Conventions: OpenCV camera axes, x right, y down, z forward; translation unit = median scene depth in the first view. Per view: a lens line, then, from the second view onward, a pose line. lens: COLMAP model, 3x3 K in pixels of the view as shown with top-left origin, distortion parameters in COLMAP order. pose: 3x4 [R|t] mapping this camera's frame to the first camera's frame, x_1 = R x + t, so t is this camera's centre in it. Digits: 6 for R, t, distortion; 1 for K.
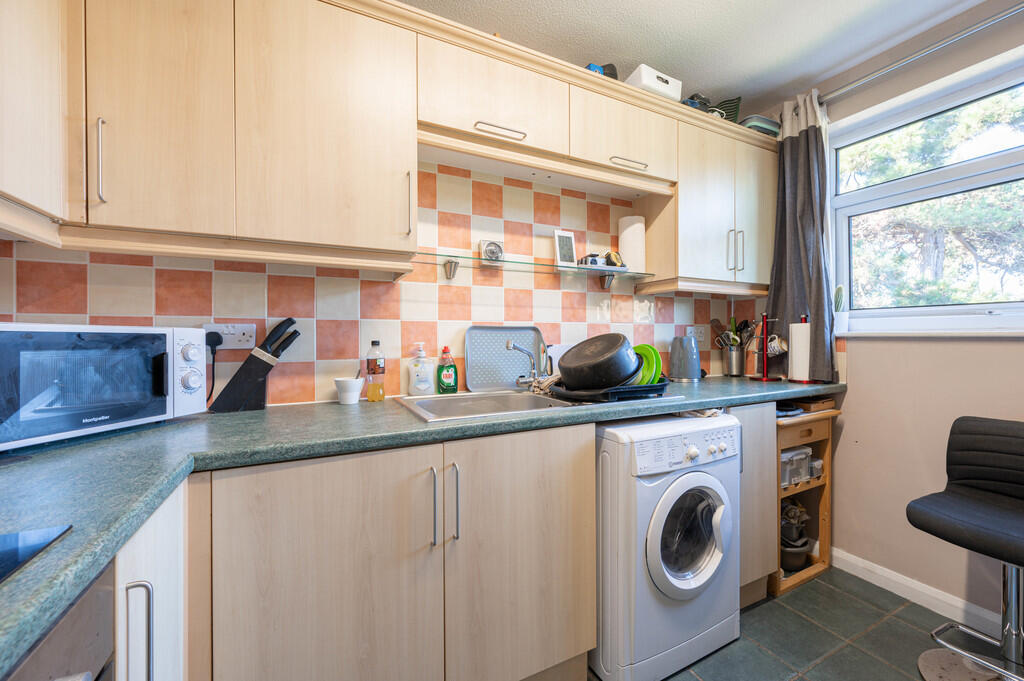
lens RADIAL K [[402.5, 0, 518.4], [0, 402.5, 337.4], [0, 0, 1]] dist [0.000765, -0.000027]
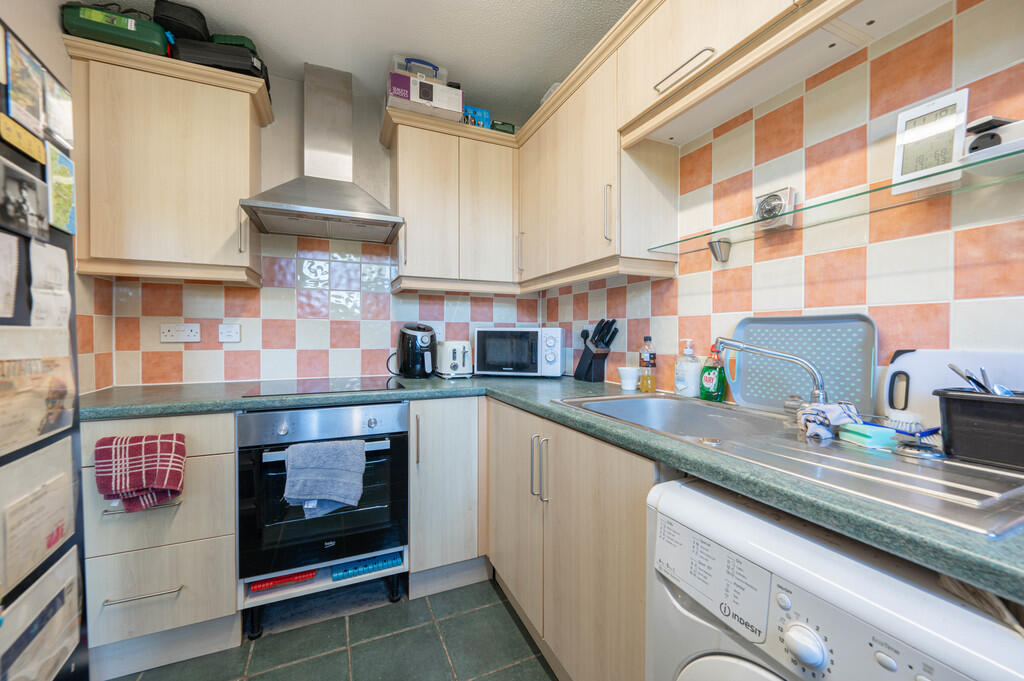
lens RADIAL K [[402.5, 0, 515.2], [0, 402.5, 340.1], [0, 0, 1]] dist [0.000765, -0.000027]
pose [[-0.045129, 0.016152, -0.998851, 0.662783], [-0.004202, 0.999857, 0.016358, 0.001618], [0.998972, 0.004935, -0.045055, 0.613770]]
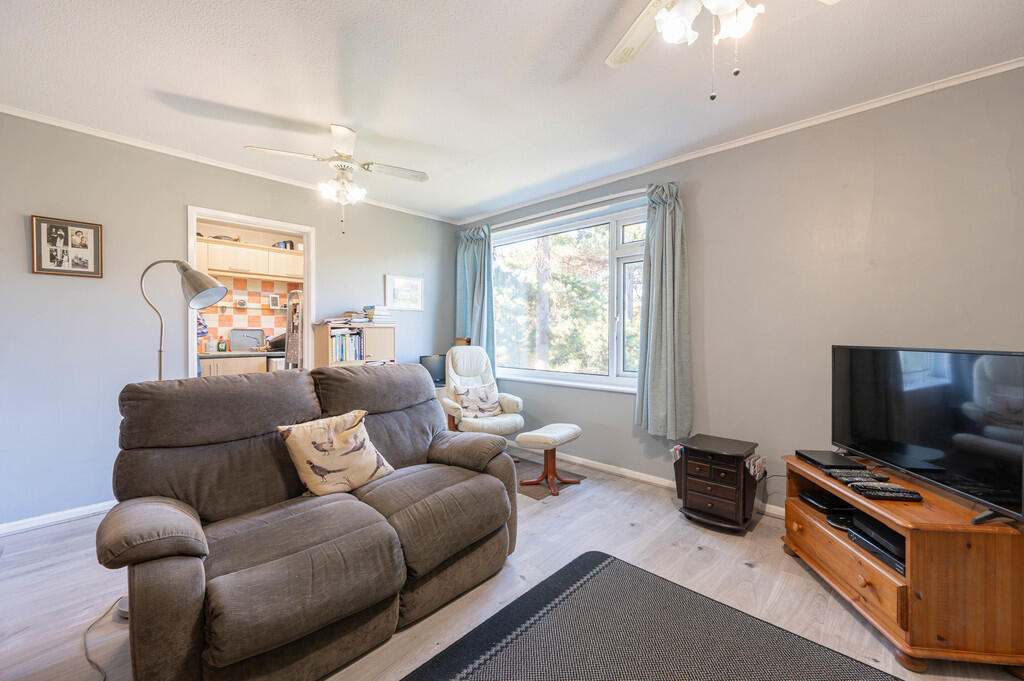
lens RADIAL K [[402.5, 0, 511.6], [0, 402.5, 339.6], [0, 0, 1]] dist [0.000765, -0.000027]
pose [[0.943414, 0.001087, 0.331615, 0.822864], [-0.003626, 0.999969, 0.007038, 0.020422], [-0.331597, -0.007842, 0.943388, -2.412702]]
